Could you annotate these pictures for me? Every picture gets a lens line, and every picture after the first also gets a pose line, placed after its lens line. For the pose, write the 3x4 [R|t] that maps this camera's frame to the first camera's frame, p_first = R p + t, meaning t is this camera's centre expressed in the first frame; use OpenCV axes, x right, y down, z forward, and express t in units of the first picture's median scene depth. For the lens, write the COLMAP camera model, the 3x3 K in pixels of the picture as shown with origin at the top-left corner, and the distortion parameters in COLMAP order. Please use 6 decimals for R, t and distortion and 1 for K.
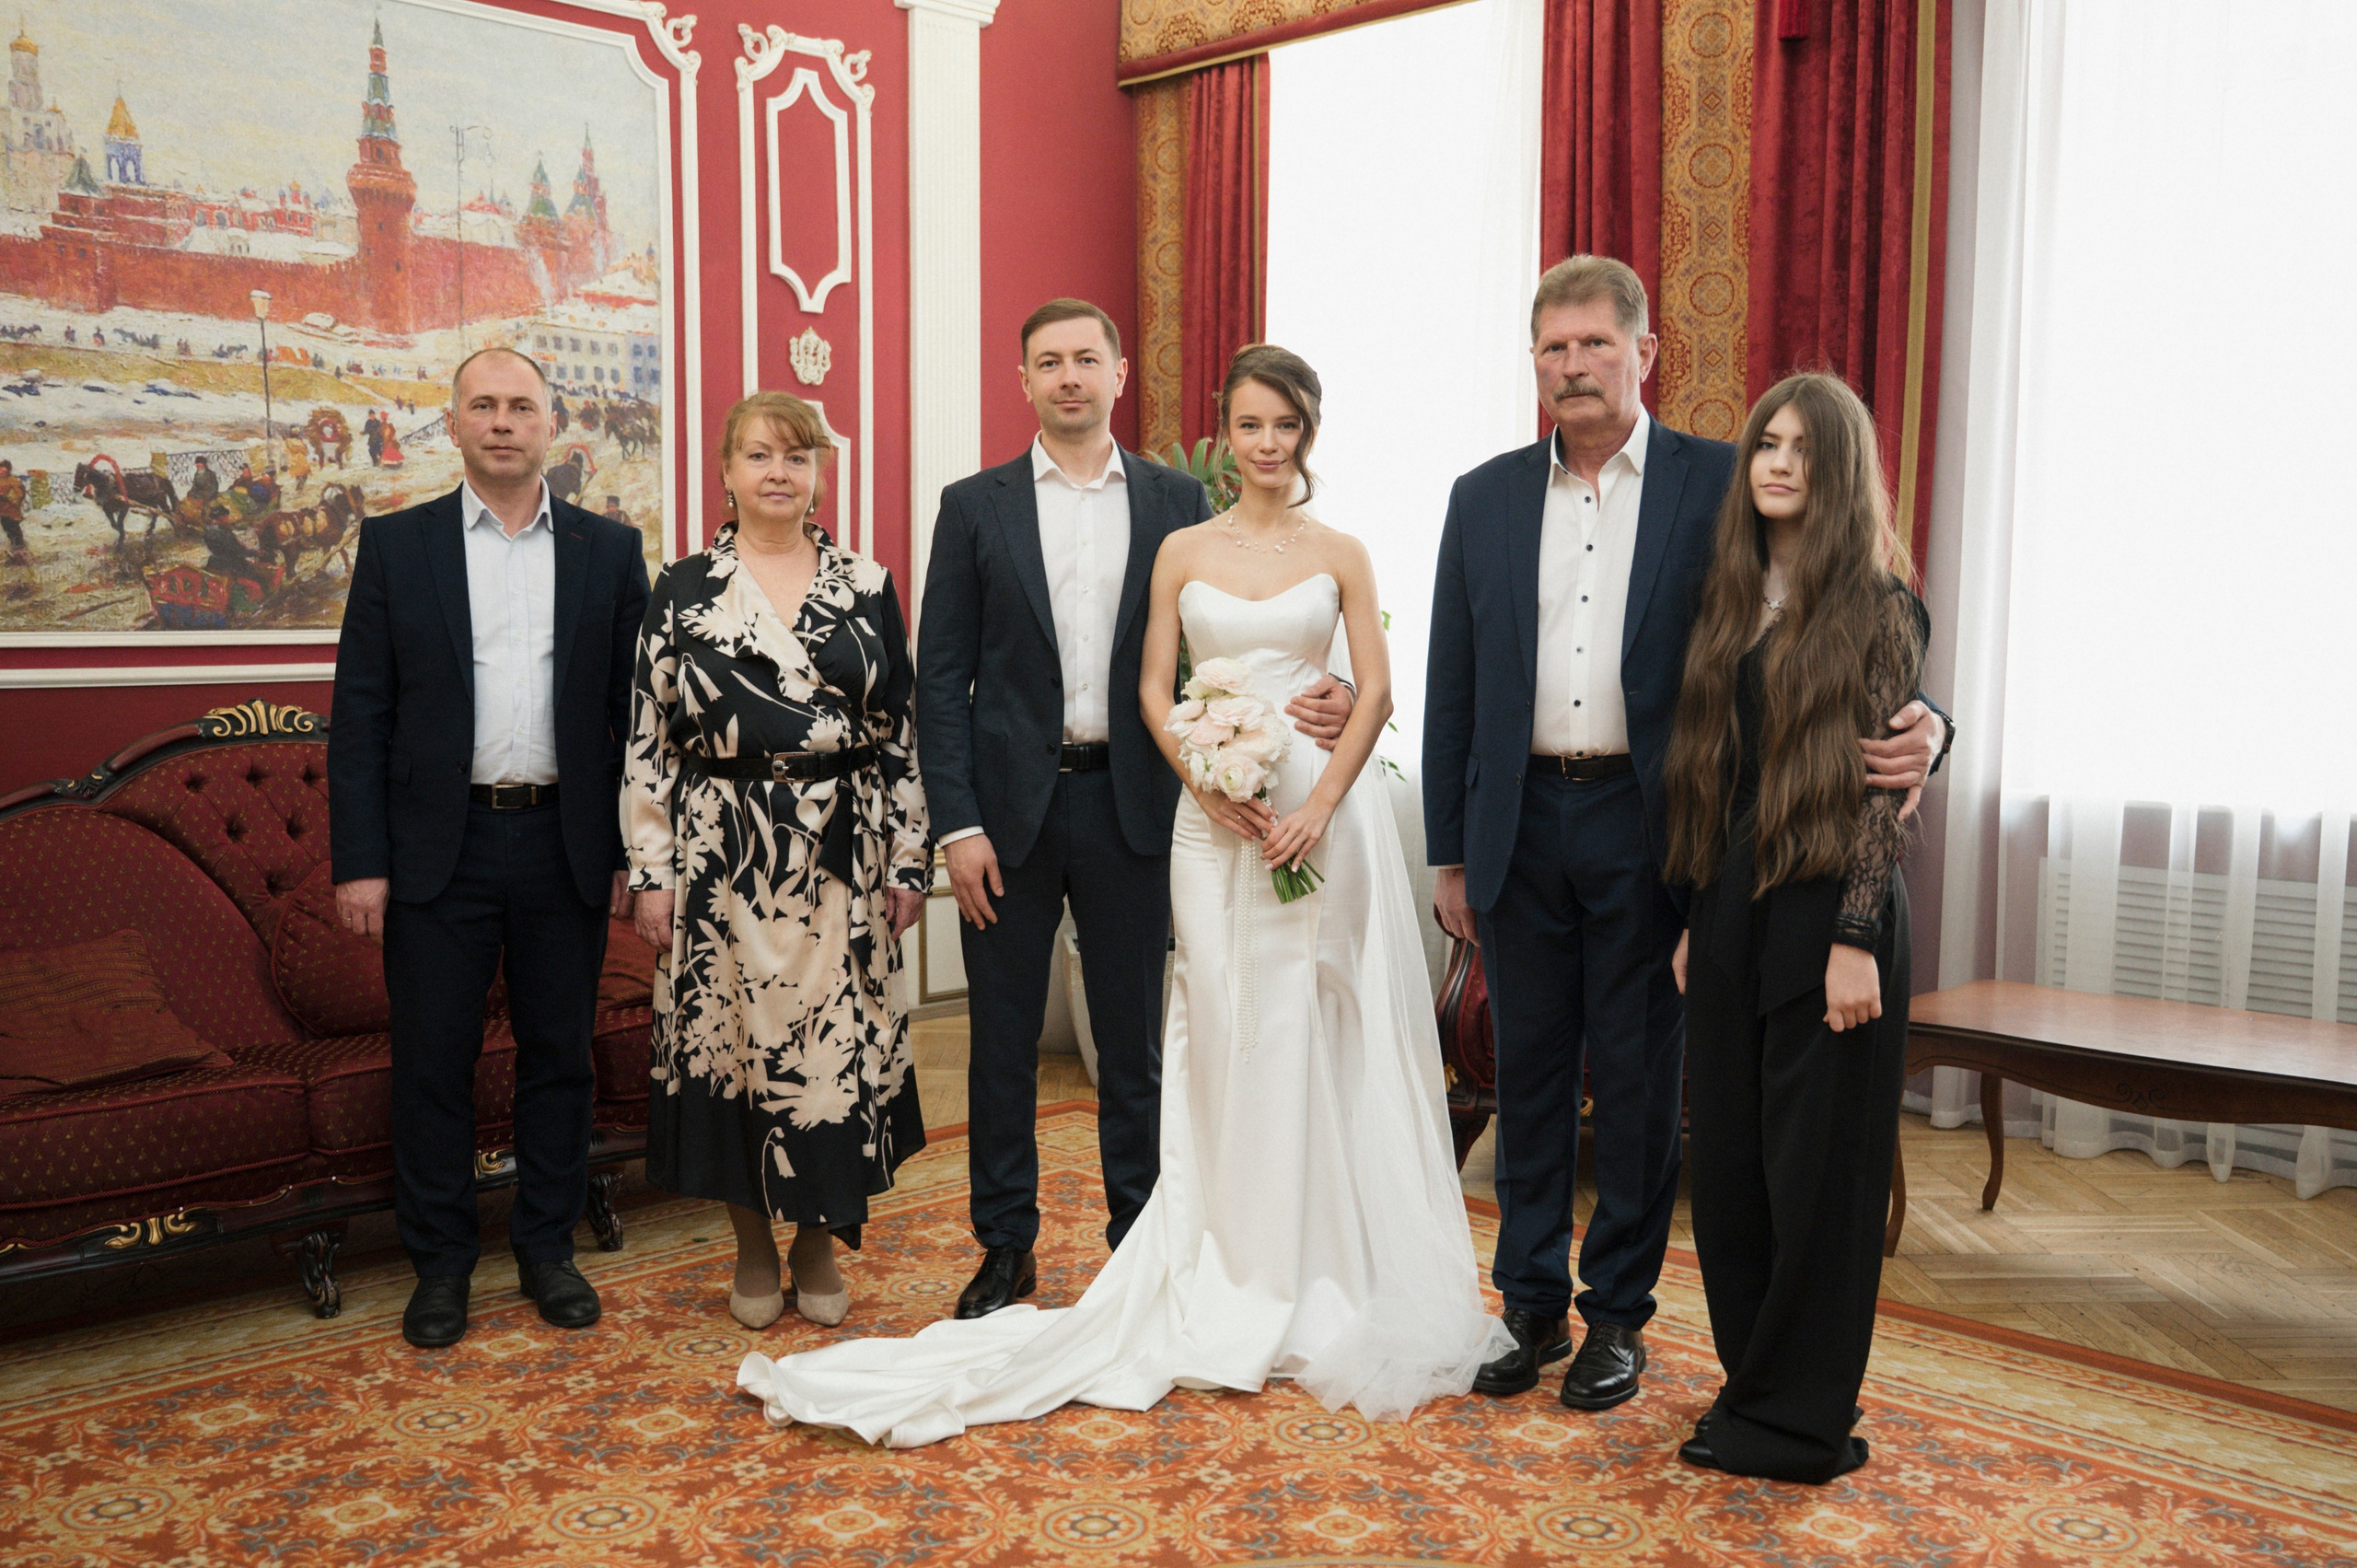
lens RADIAL K [[2149.8, 0, 1154.6], [0, 2149.8, 796.2], [0, 0, 1]] dist [-0.008104, 0.011199]
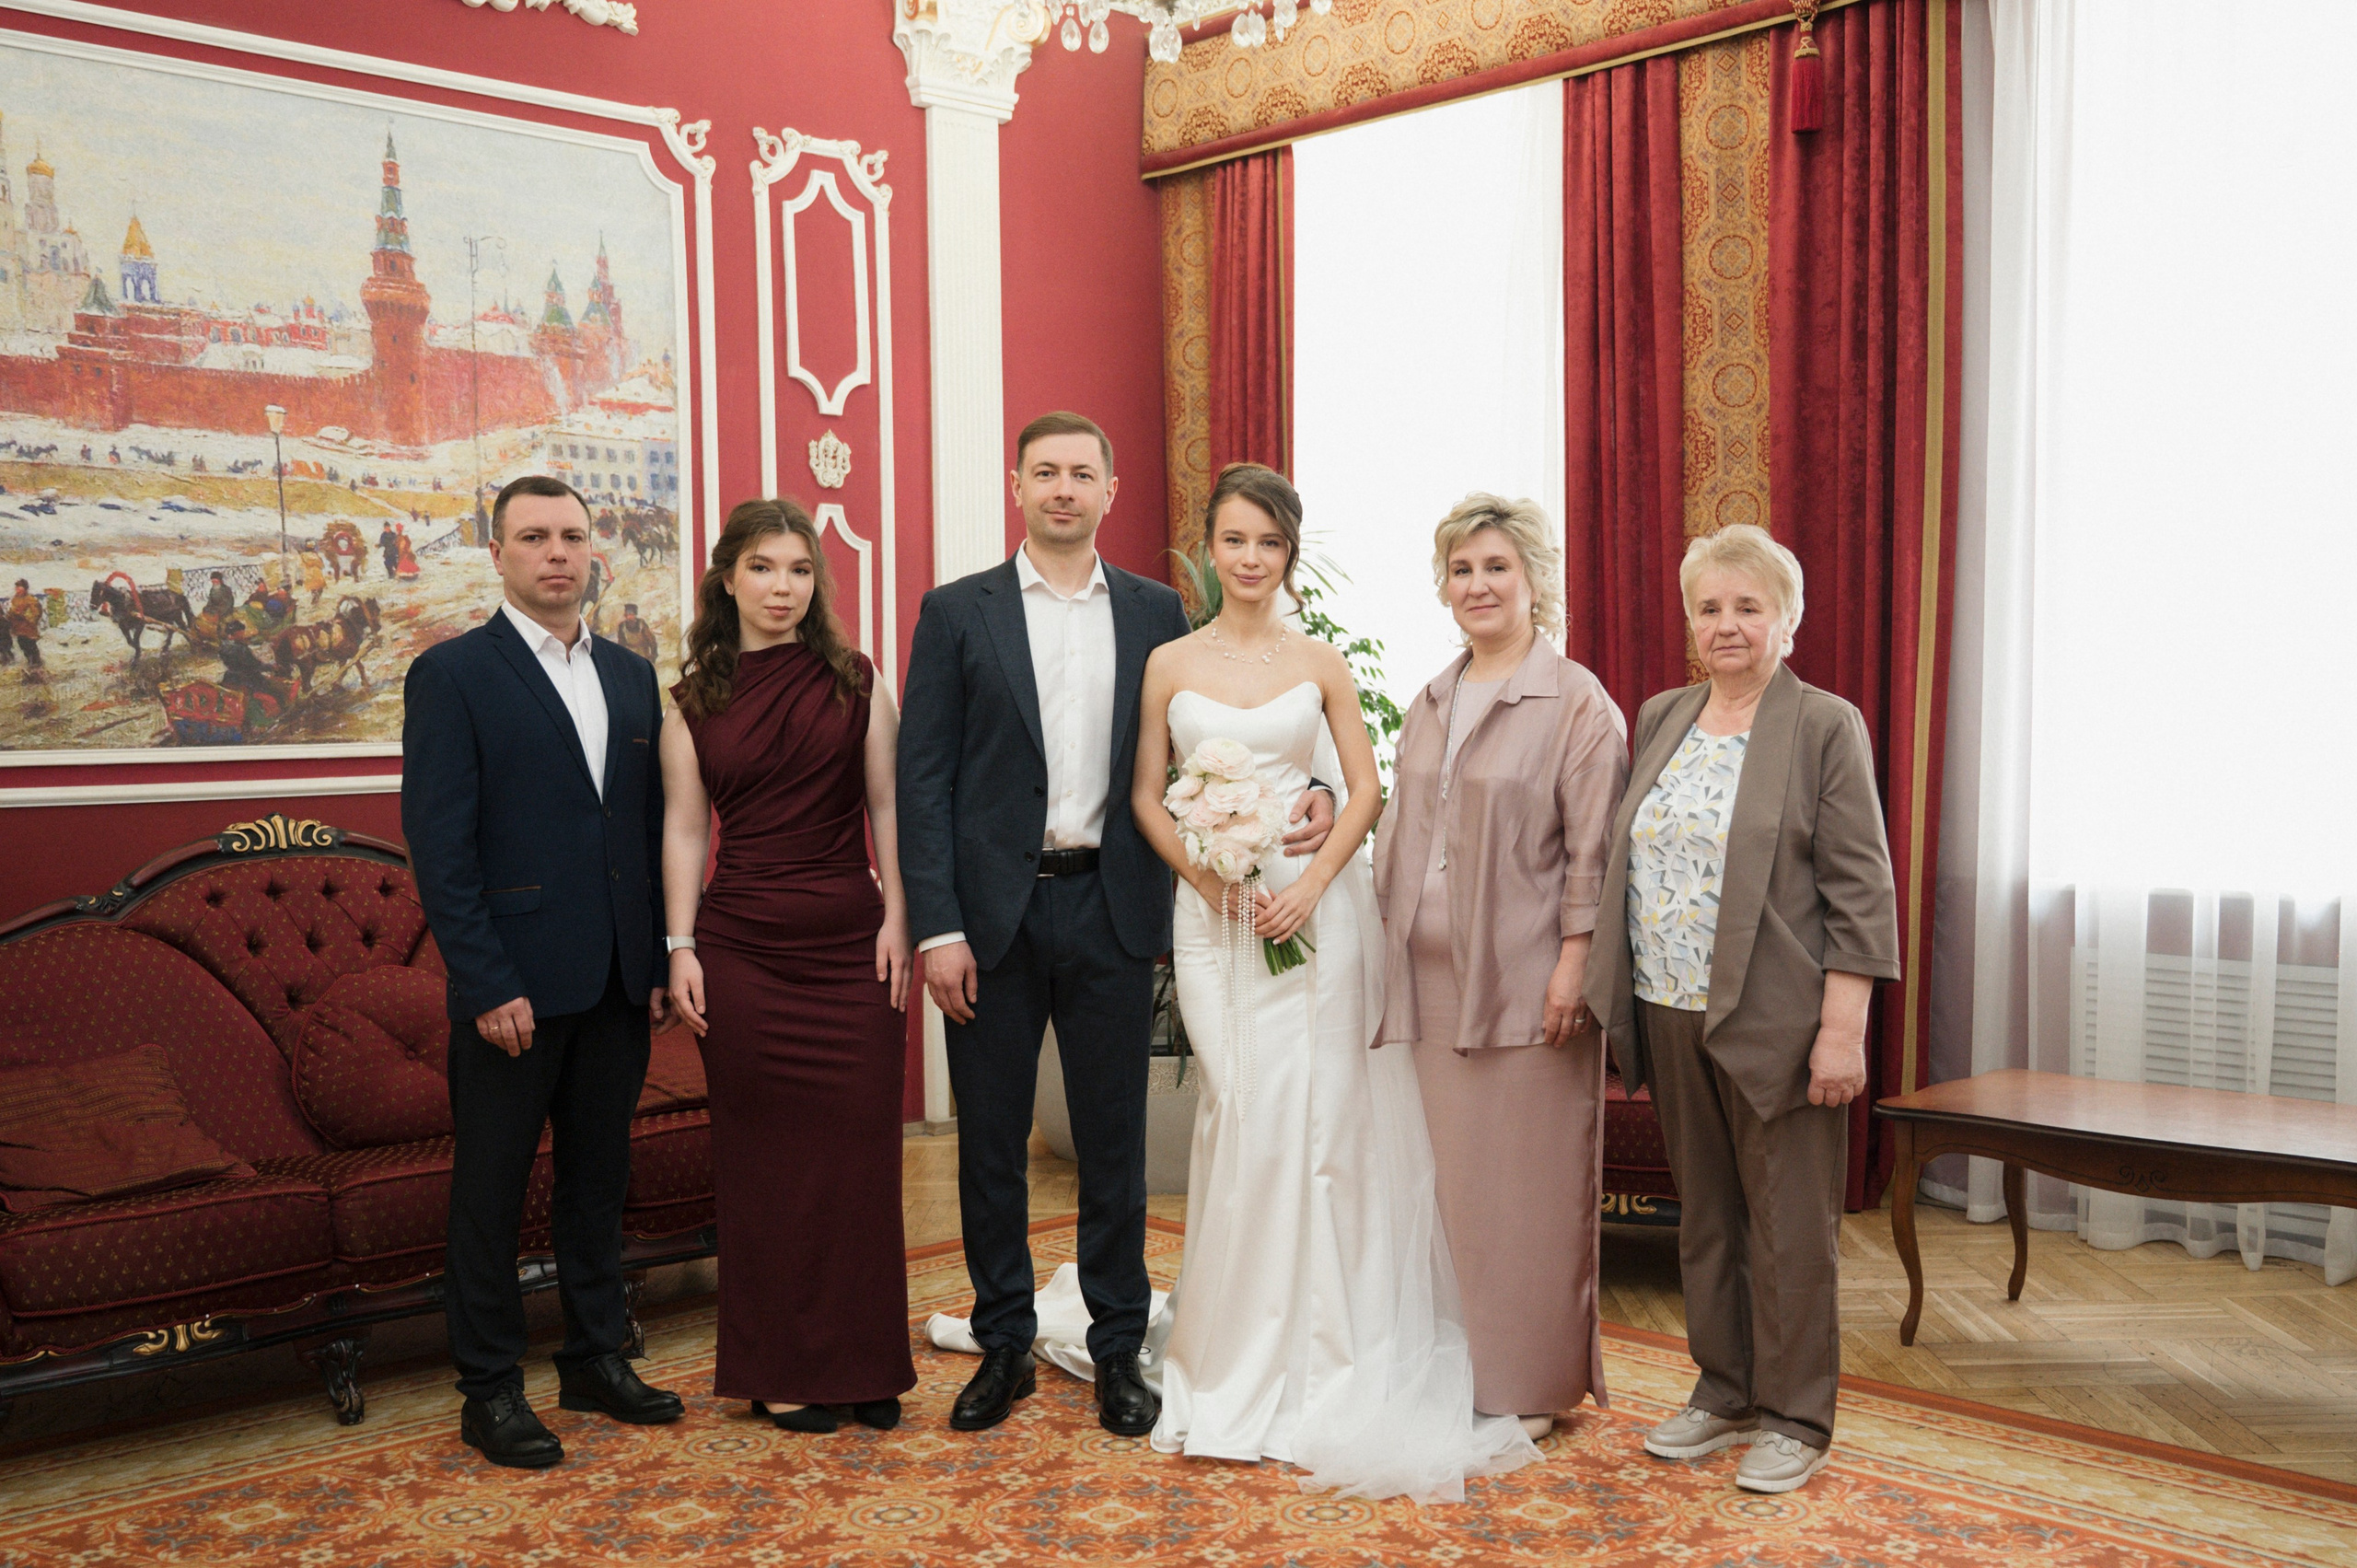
lens RADIAL K [[2314.5, 0, 1222.6], [0, 2314.5, 847.8], [0, 0, 1]] dist [-0.000671, 0.005779]
pose [[0.999892, -0.014719, -0.000024, 0.020855], [0.014714, 0.999573, -0.025250, 0.003878], [0.000396, 0.025247, 0.999681, -0.069521]]
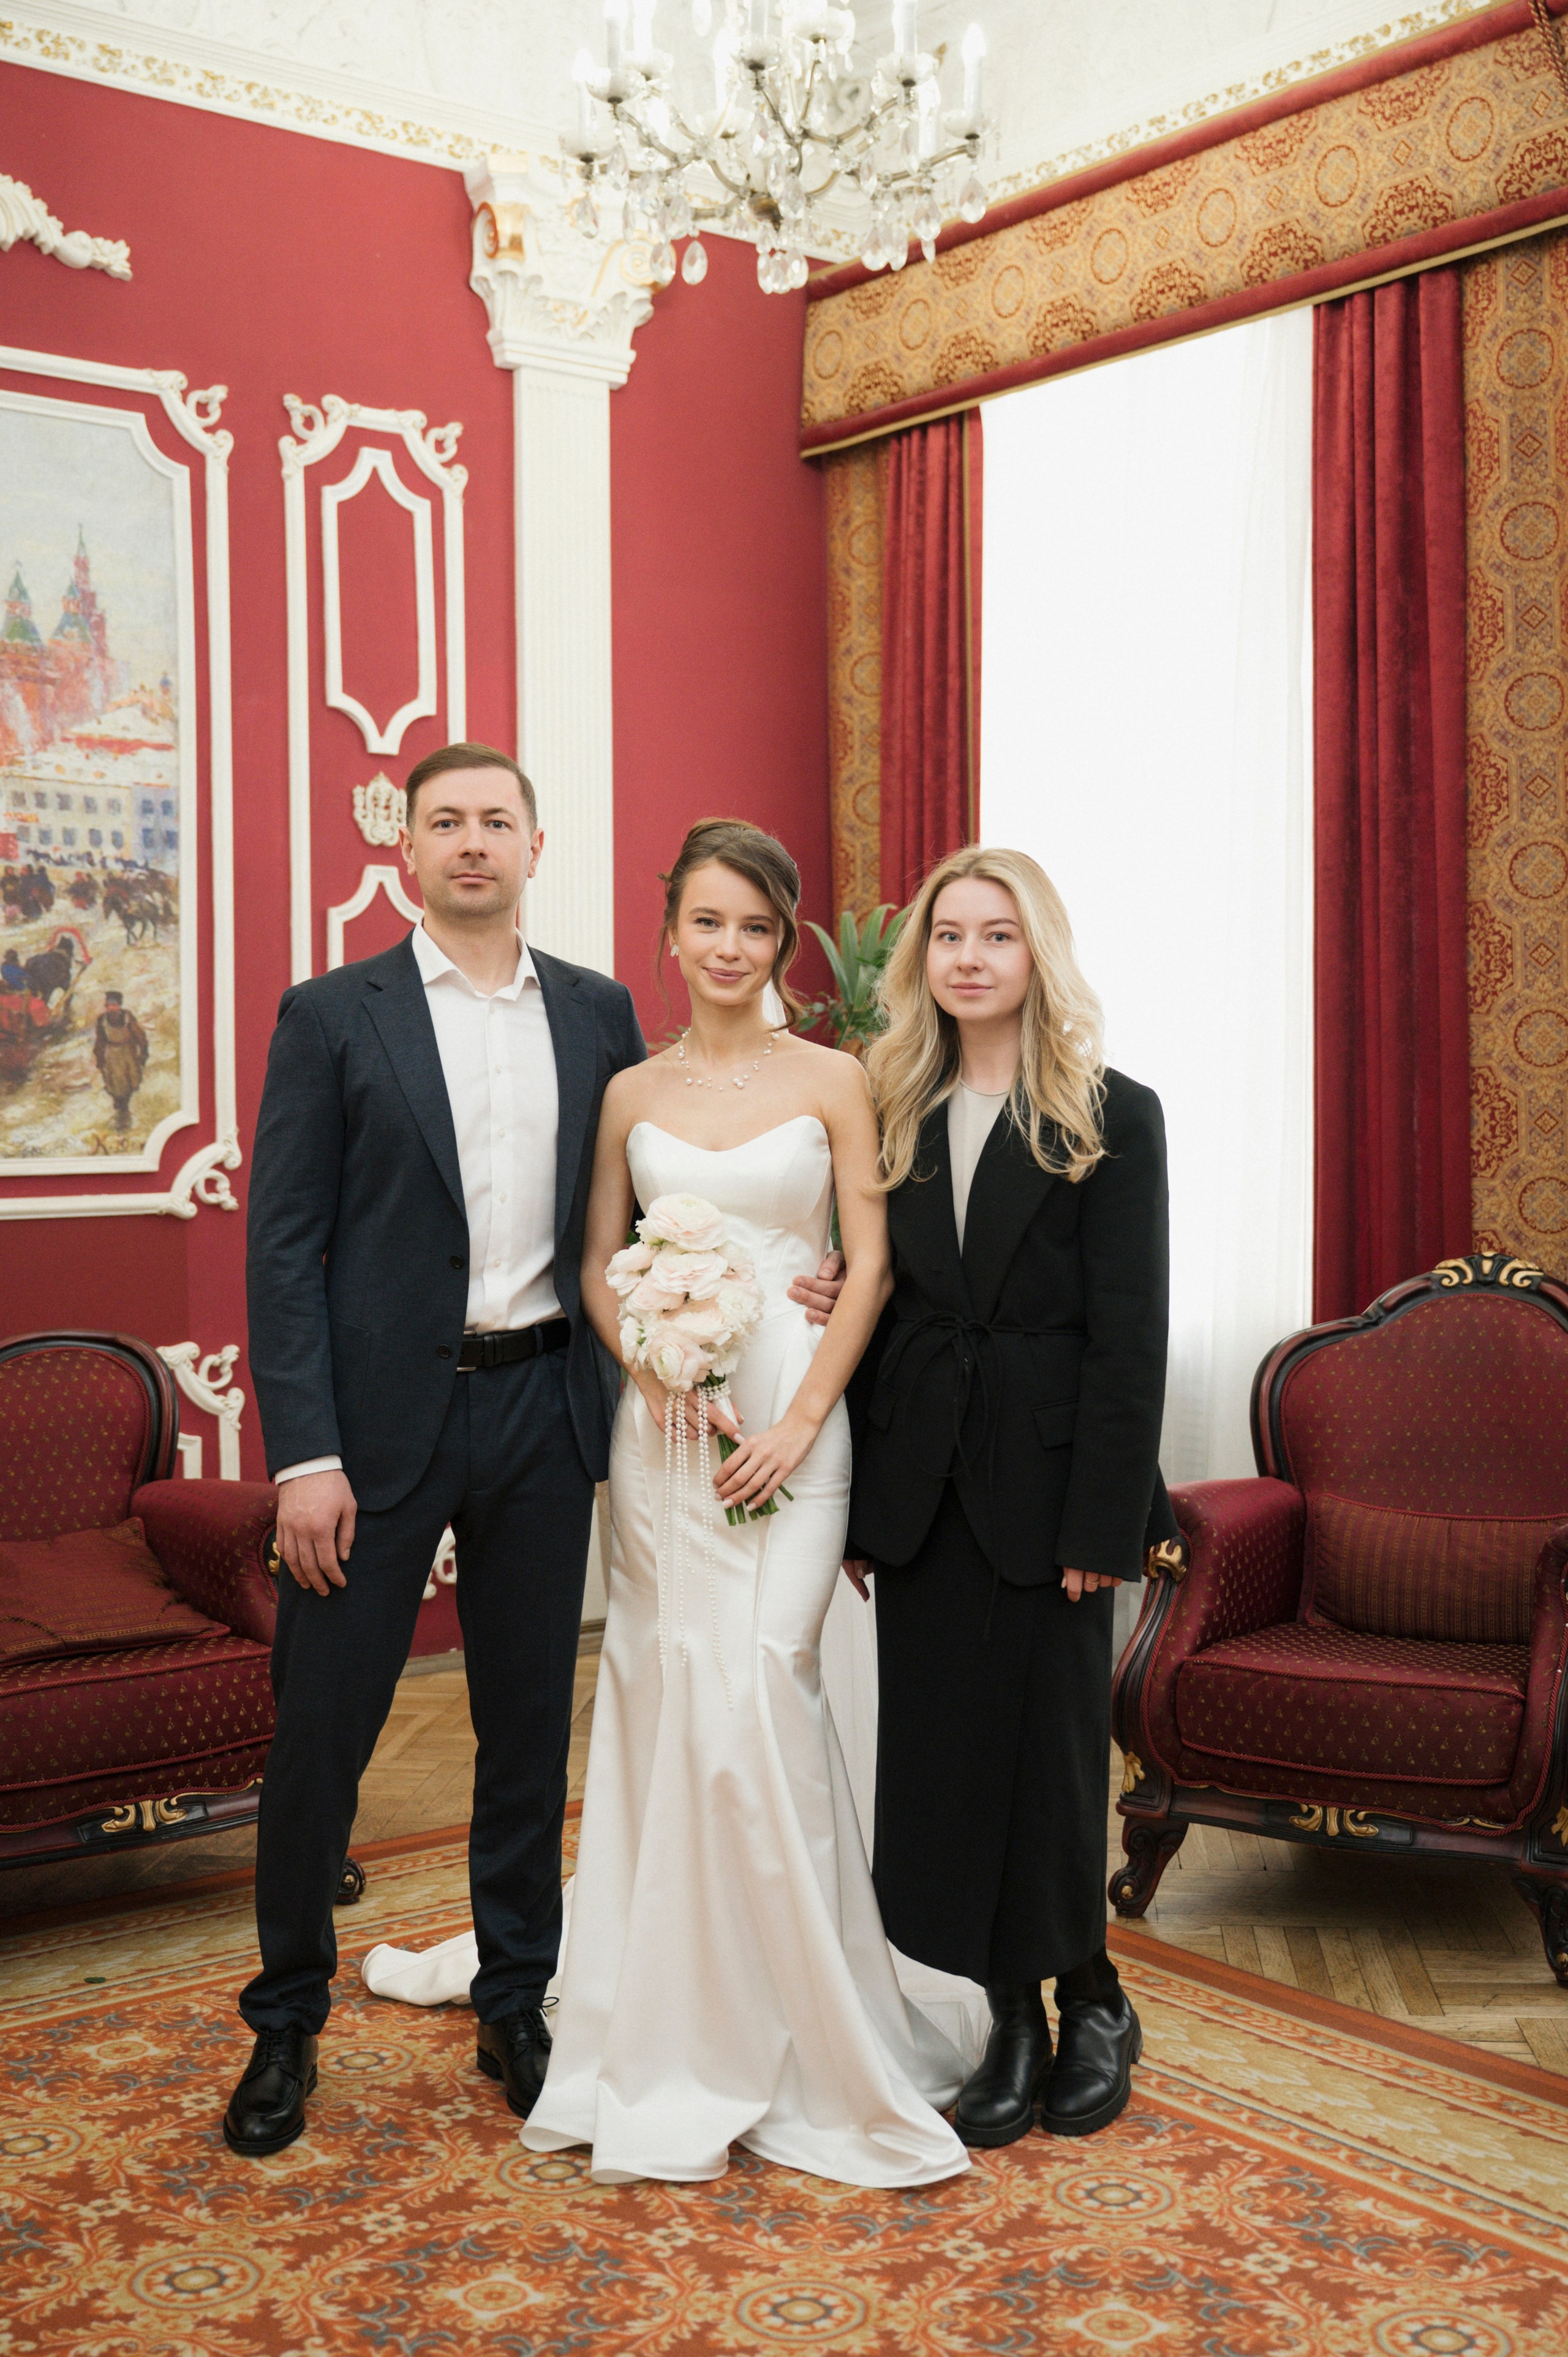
lens RADIAL K [[2655.1, 0, 789.5], [0, 2655.1, 1198.9], [0, 0, 1]] dist [0.002285, 0.013274]
pose [[0.994242, -0.005472, -0.107014, 0.107611], [-0.000098, 0.998648, -0.051975, -0.014831], [0.107154, 0.051687, 0.992898, 0.072538]]
